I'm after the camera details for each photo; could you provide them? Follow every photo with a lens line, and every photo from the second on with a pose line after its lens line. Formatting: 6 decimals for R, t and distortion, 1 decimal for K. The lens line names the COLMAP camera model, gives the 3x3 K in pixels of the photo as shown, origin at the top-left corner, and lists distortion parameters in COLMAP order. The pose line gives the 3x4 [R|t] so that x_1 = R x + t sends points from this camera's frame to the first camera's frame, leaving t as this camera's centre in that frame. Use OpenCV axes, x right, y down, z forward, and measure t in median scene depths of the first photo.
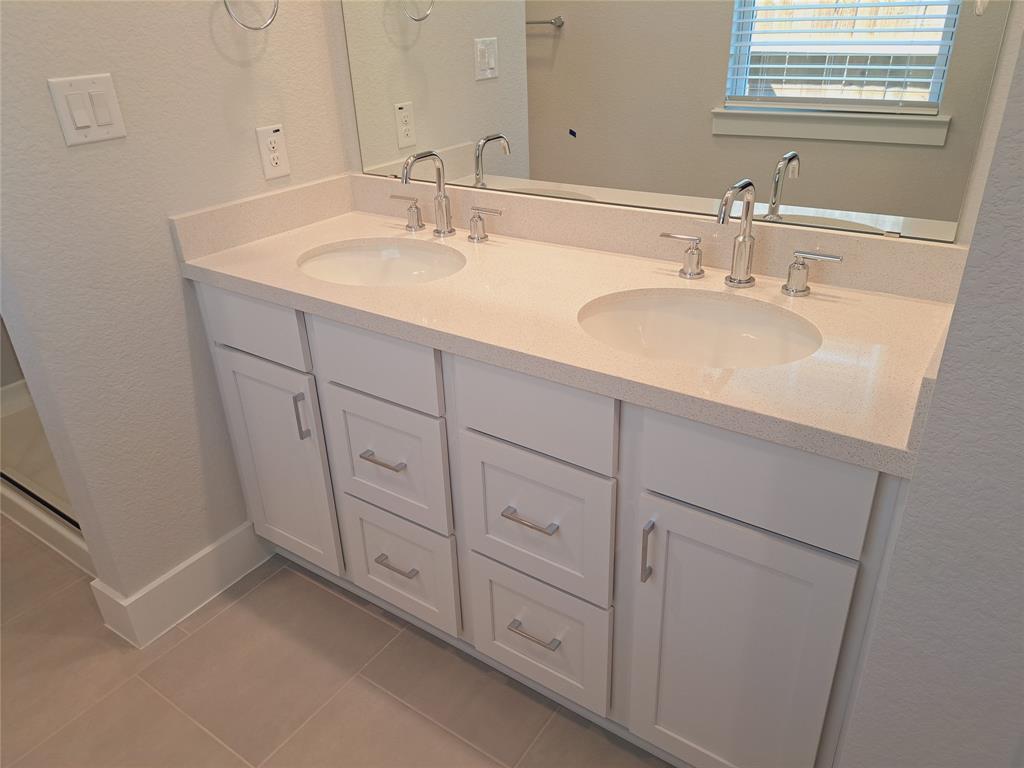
lens RADIAL K [[737.8, 0, 511.9], [0, 737.8, 385.9], [0, 0, 1]] dist [0.068754, -0.066748]
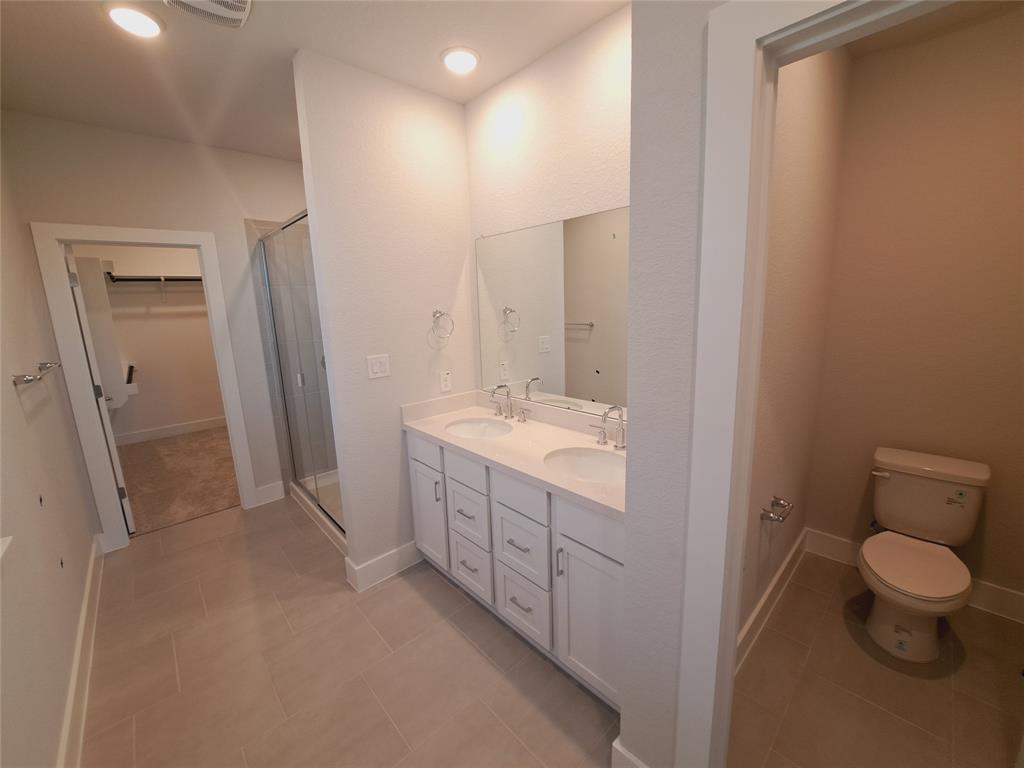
lens RADIAL K [[408.0, 0, 519.1], [0, 408.0, 380.6], [0, 0, 1]] dist [-0.017628, 0.000254]
pose [[0.980427, 0.043215, -0.192083, 0.193448], [-0.094554, 0.959090, -0.266842, 0.023044], [0.172693, 0.279782, 0.944404, -0.255855]]
